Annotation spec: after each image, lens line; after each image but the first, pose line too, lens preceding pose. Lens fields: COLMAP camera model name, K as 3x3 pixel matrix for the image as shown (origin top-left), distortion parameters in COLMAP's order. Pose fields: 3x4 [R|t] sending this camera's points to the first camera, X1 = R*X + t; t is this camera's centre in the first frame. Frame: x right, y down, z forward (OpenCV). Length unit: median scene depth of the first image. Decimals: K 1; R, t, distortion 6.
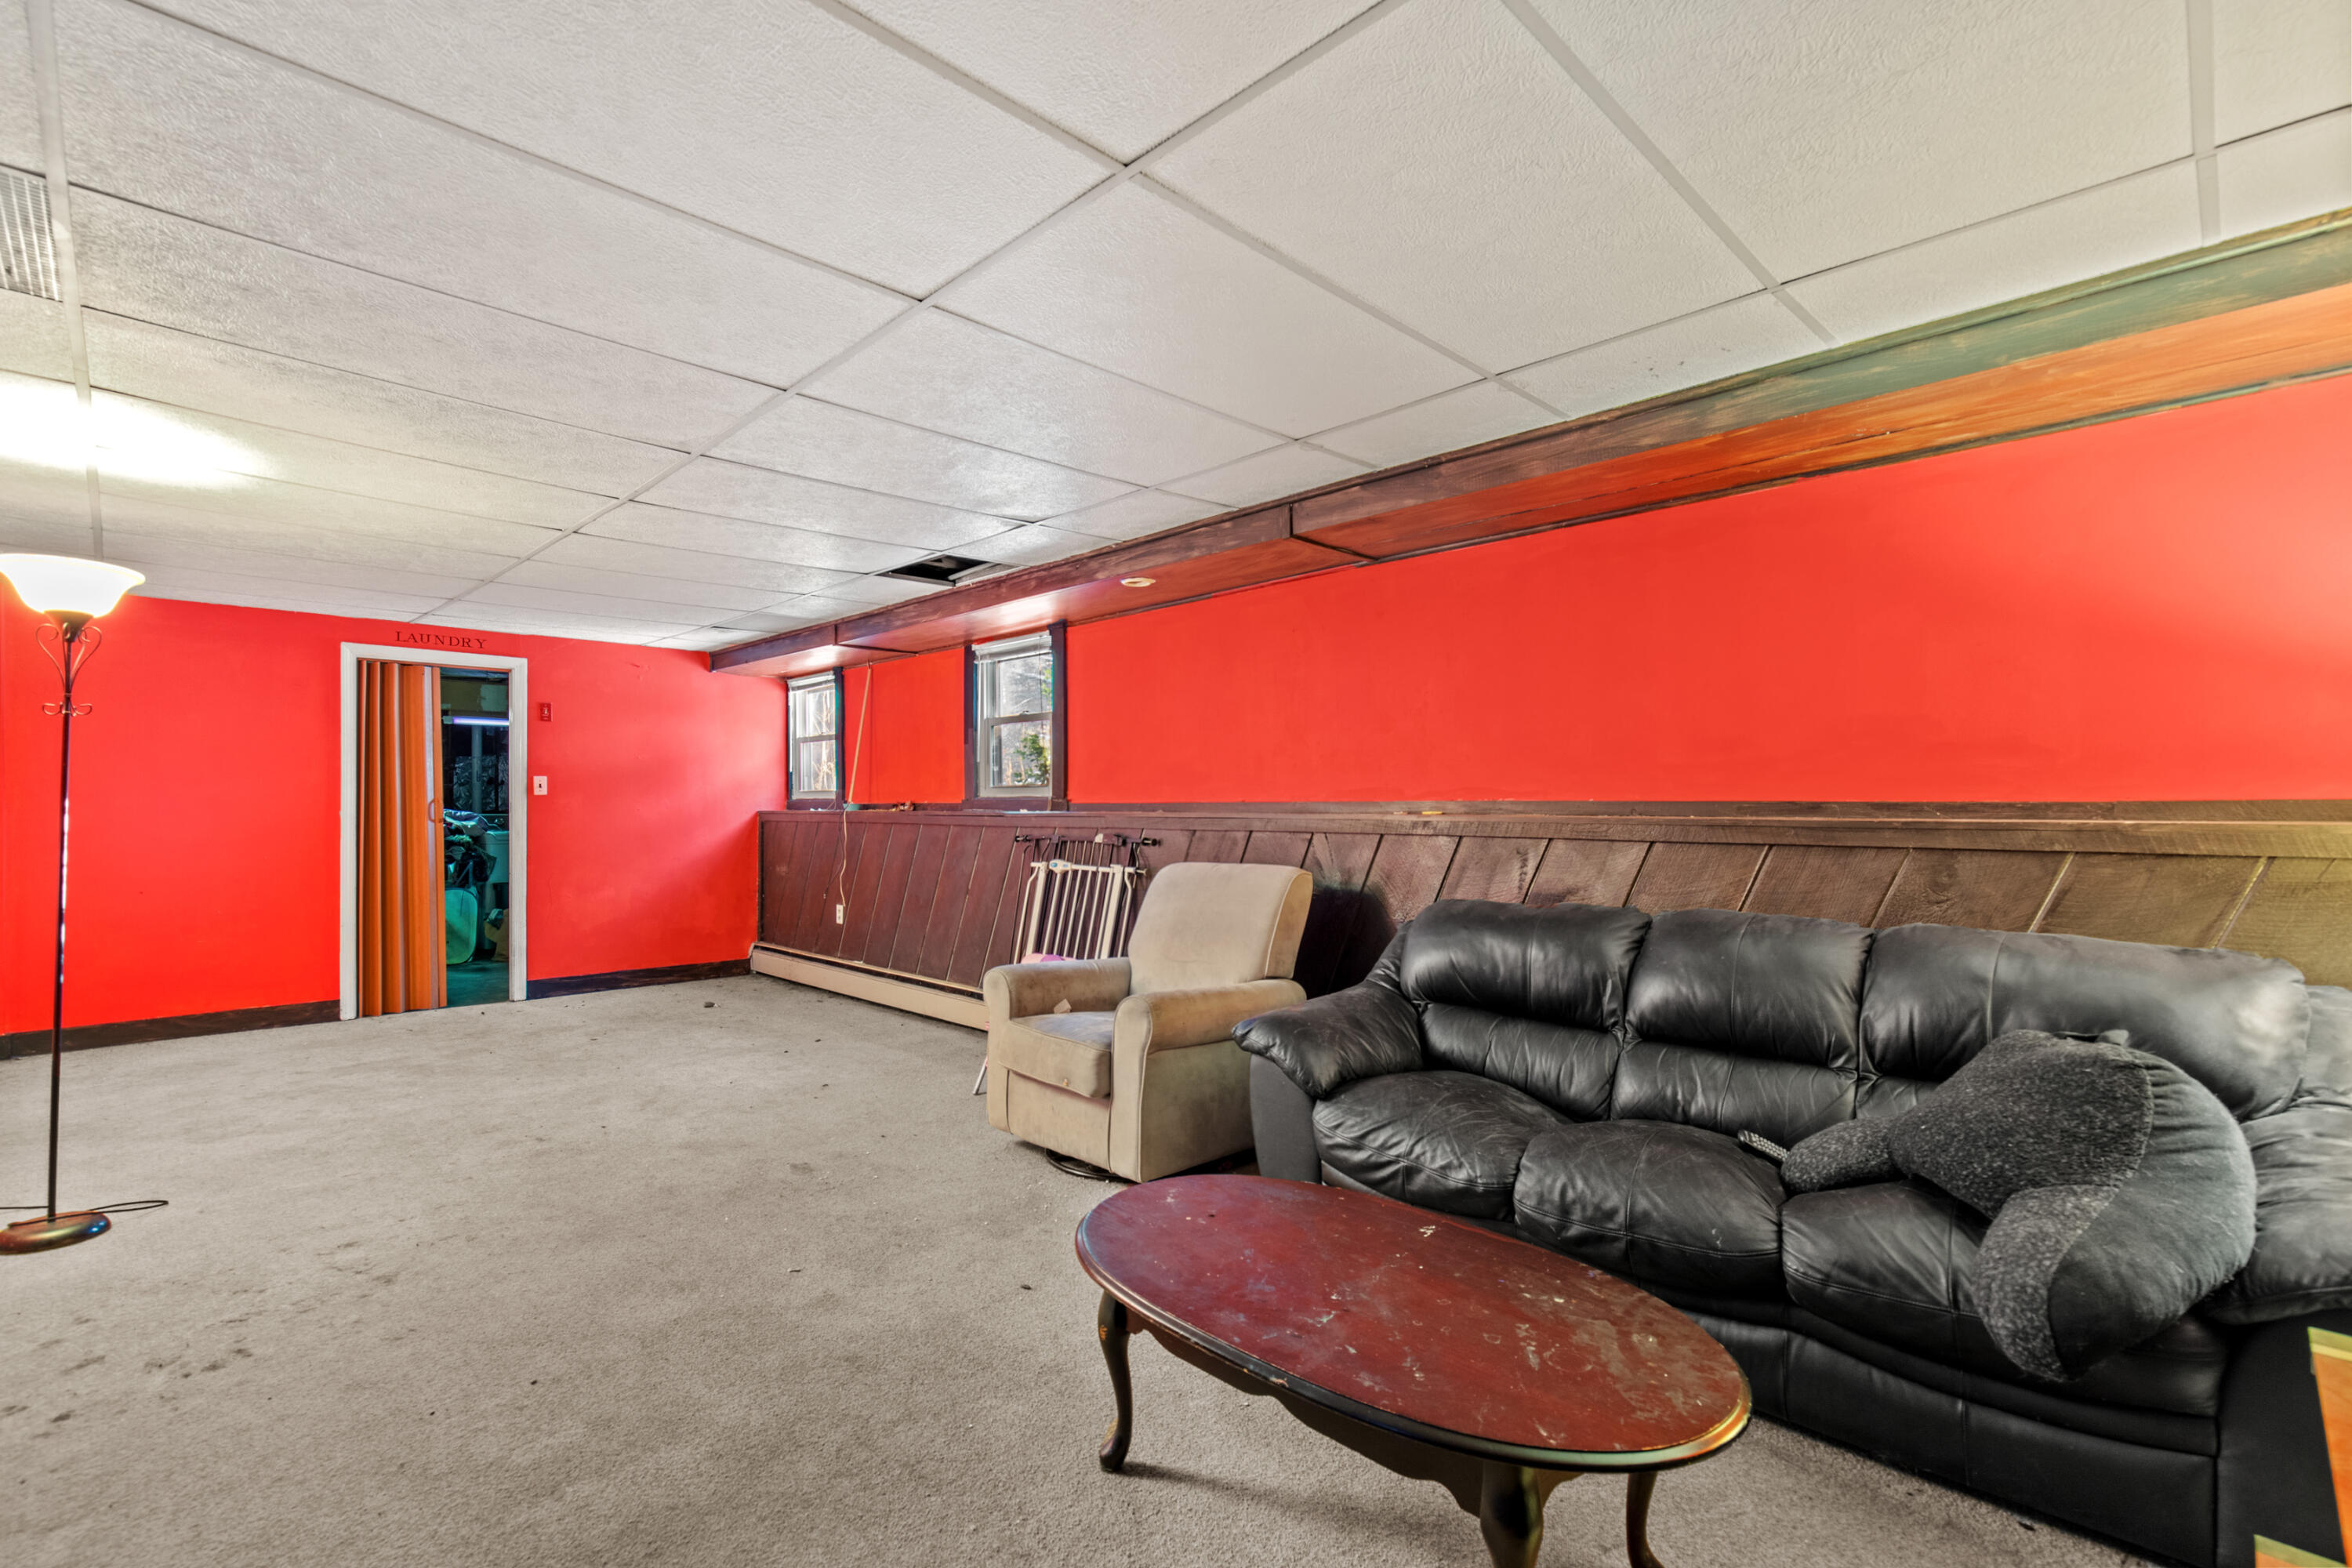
lens RADIAL K [[1068.7, 0, 1191.4], [0, 1068.7, 794.6], [0, 0, 1]] dist [0.004142, 0.000860]
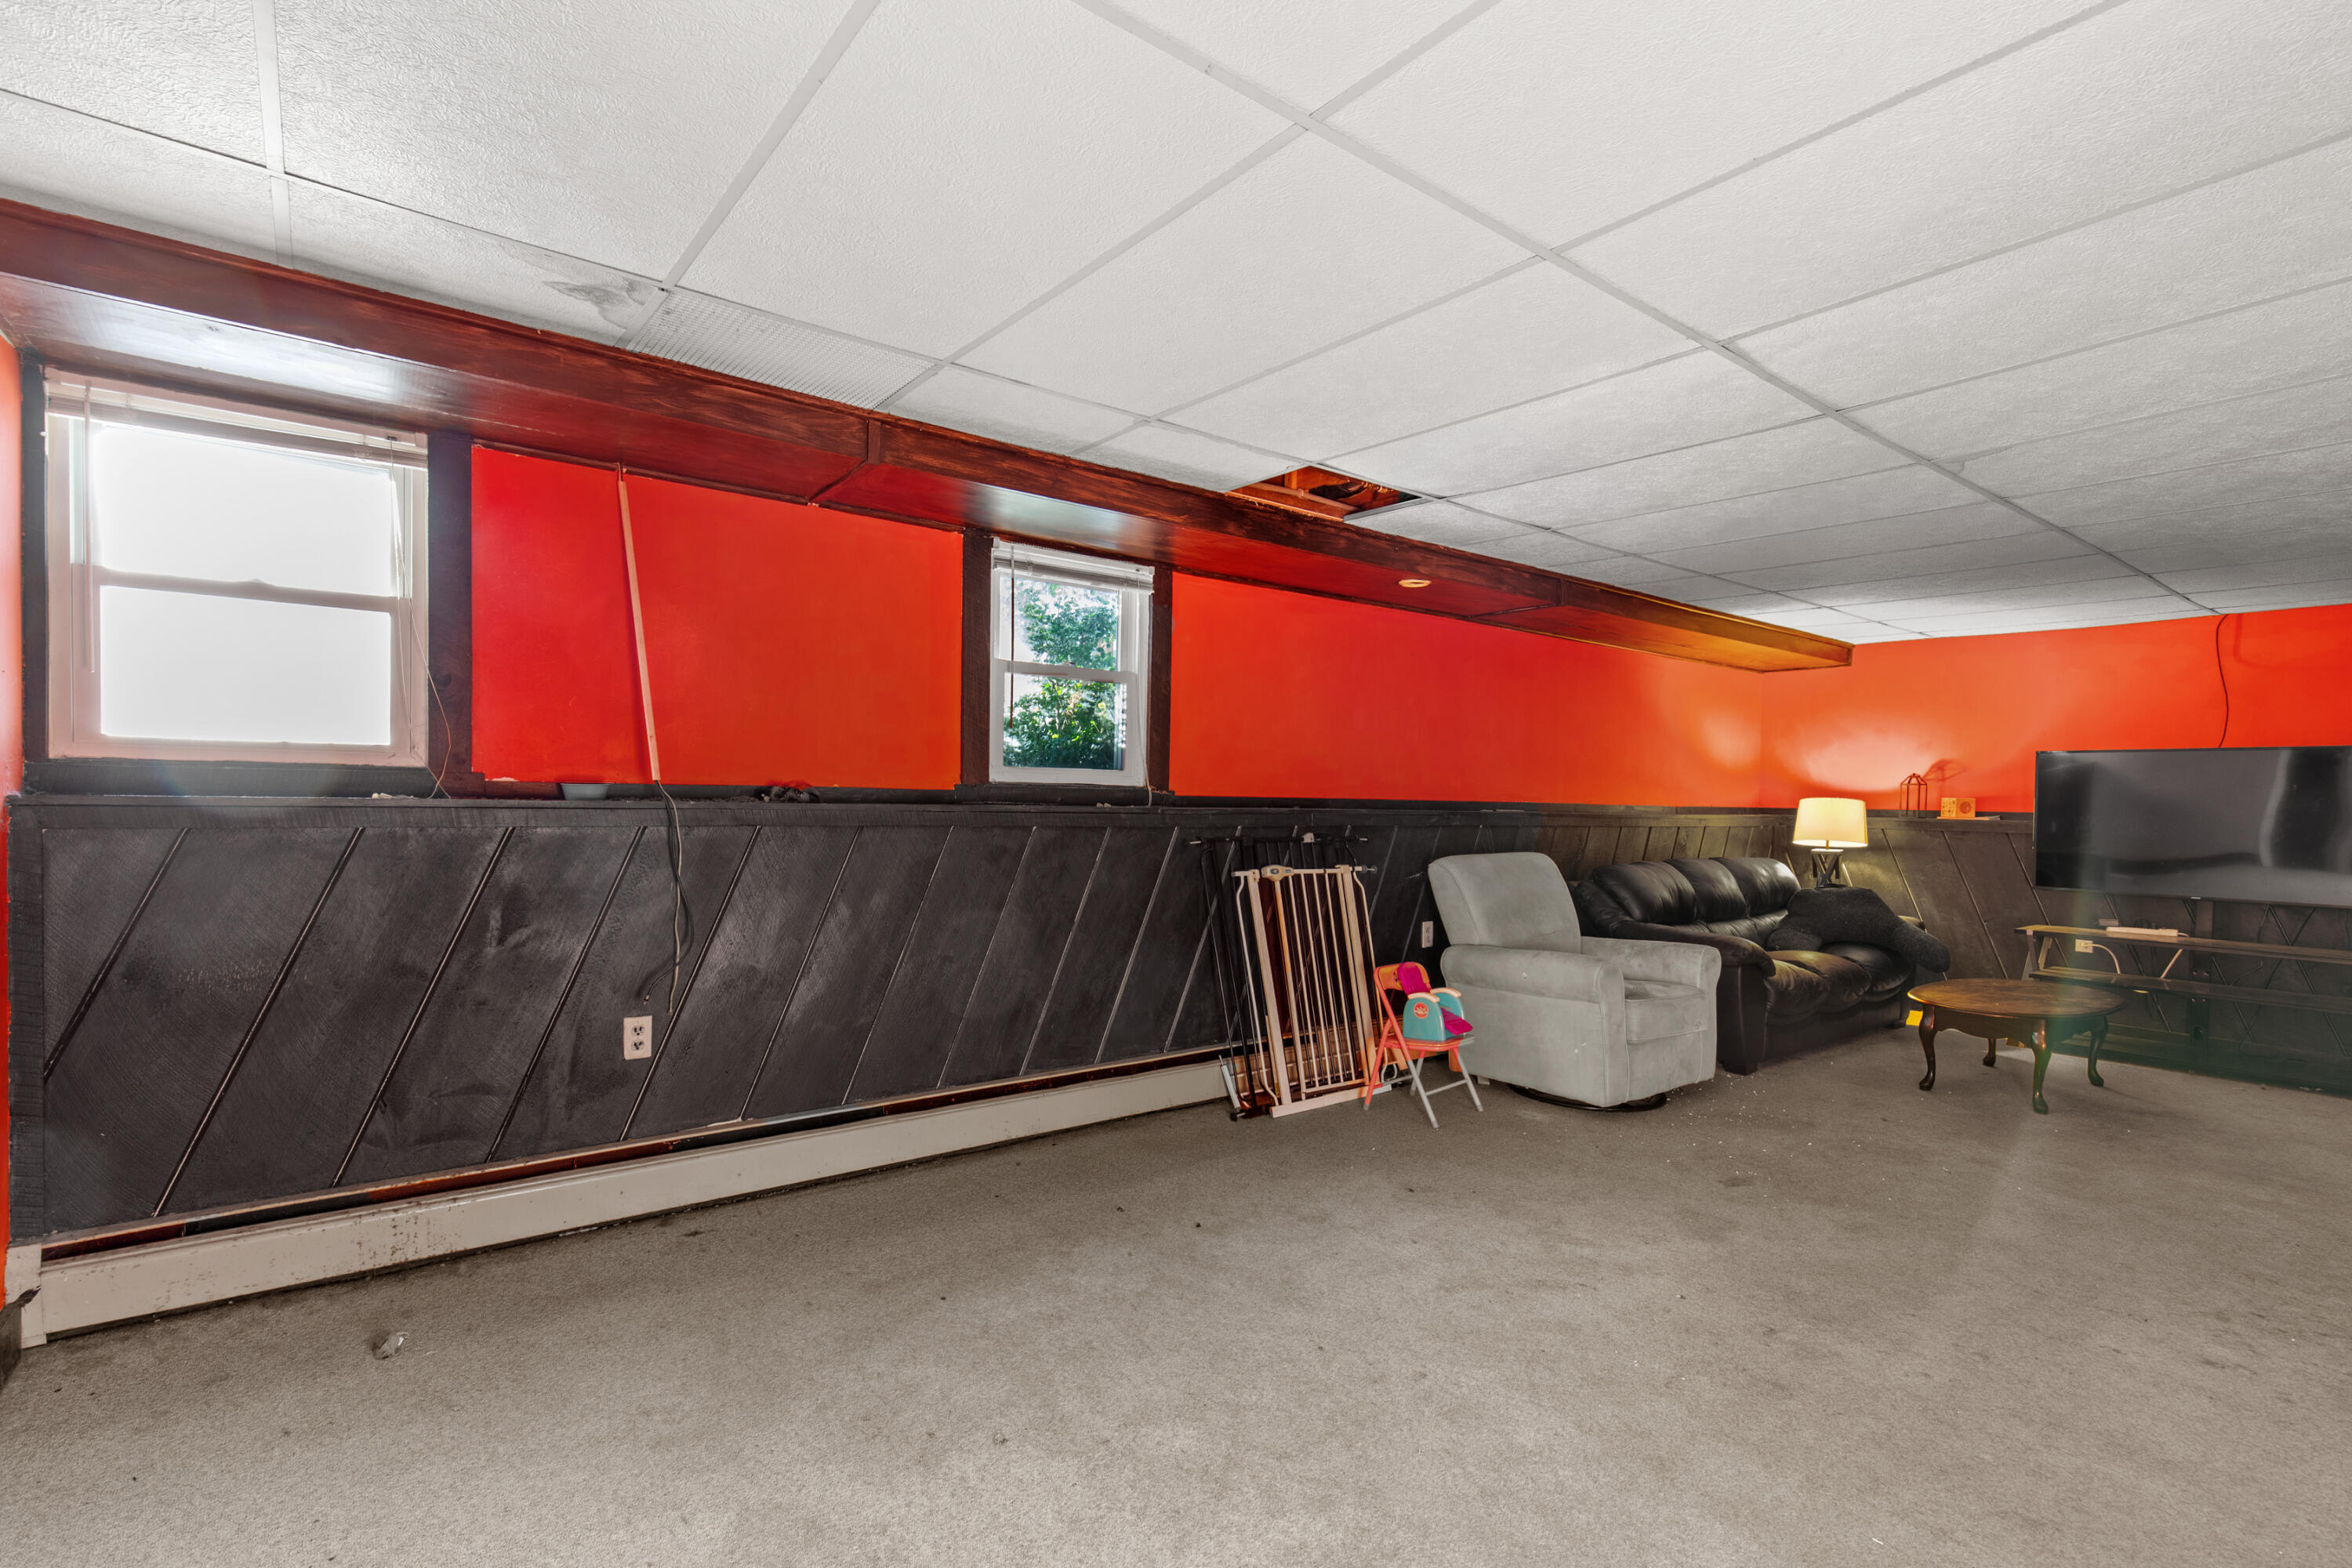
lens RADIAL K [[1068.7, 0, 1191.2], [0, 1068.7, 800.4], [0, 0, 1]] dist [0.004142, 0.000860]
pose [[0.131544, 0.010637, 0.991253, -0.996581], [-0.023218, 0.999701, -0.007647, 0.018394], [-0.991038, -0.022009, 0.131751, 0.982914]]
